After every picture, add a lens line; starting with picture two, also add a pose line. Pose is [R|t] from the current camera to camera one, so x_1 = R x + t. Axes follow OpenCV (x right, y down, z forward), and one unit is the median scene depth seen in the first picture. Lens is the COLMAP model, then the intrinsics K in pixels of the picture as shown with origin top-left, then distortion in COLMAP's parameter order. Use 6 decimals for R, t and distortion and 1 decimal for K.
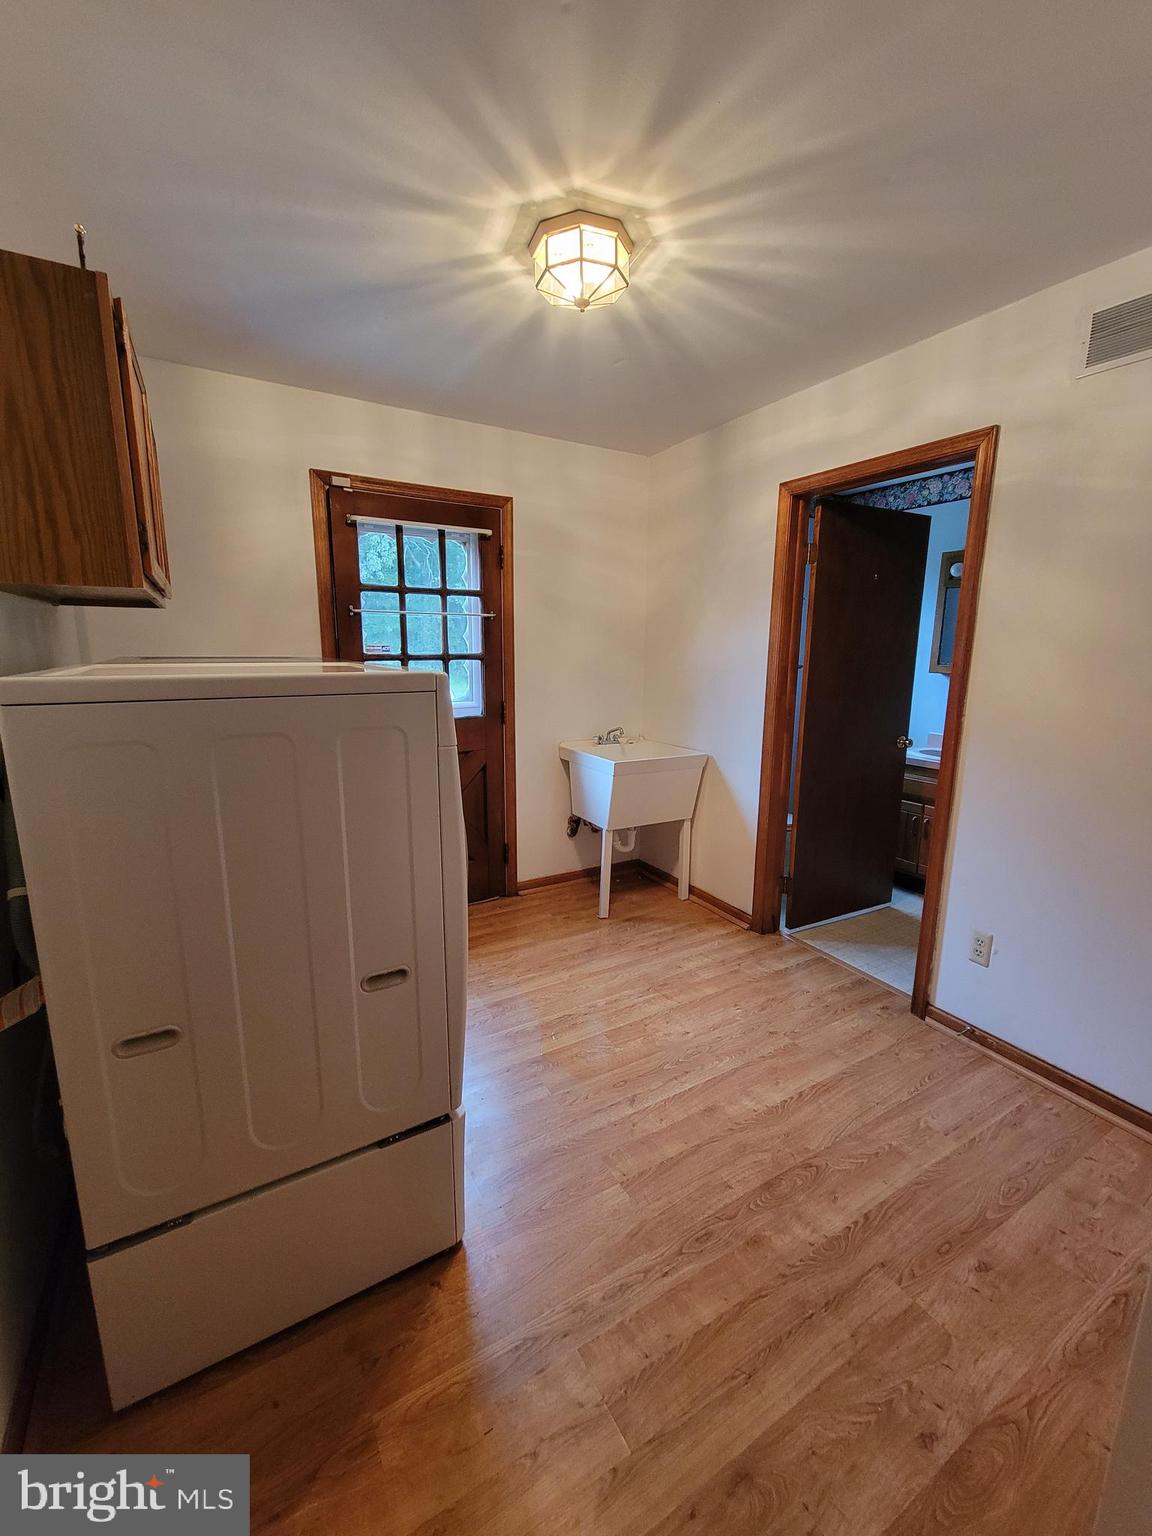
lens RADIAL K [[625.8, 0, 578.2], [0, 625.8, 765.3], [0, 0, 1]] dist [-0.007606, 0.000055]
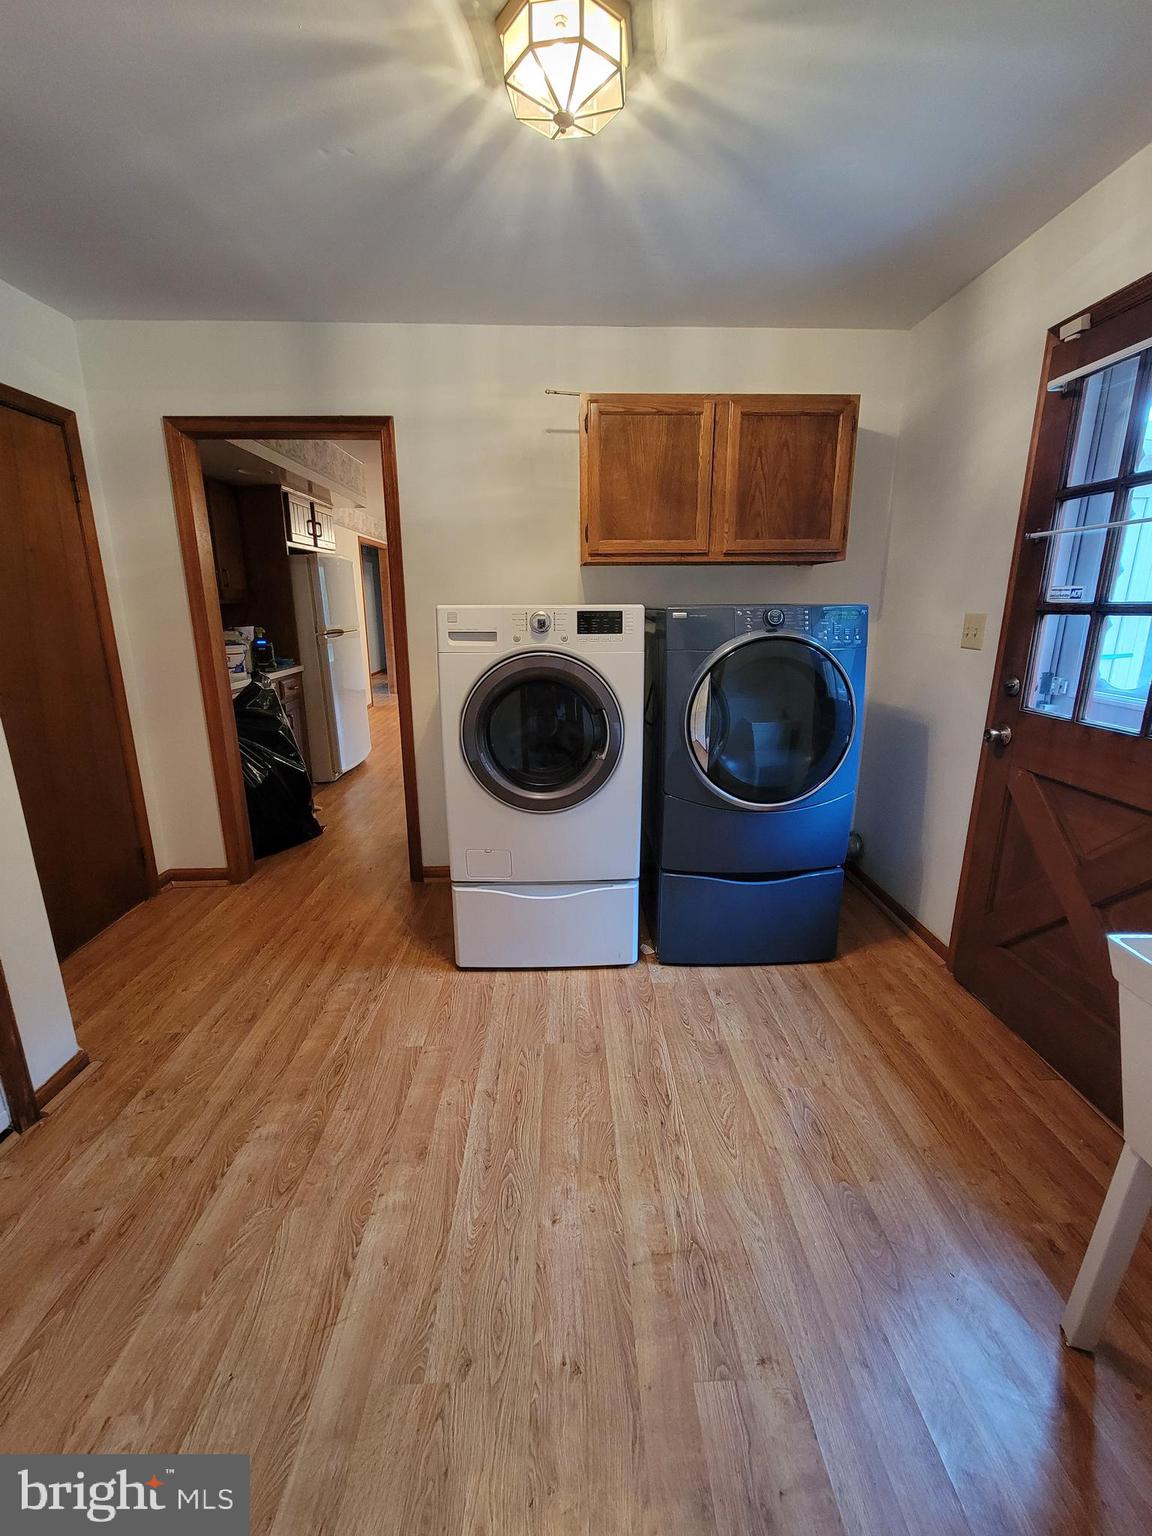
lens RADIAL K [[625.8, 0, 579.3], [0, 625.8, 765.5], [0, 0, 1]] dist [-0.007606, 0.000055]
pose [[-0.482572, 0.211587, -0.849915, 0.770030], [-0.169130, 0.929606, 0.327456, -0.248520], [0.859371, 0.301767, -0.412817, 1.494006]]
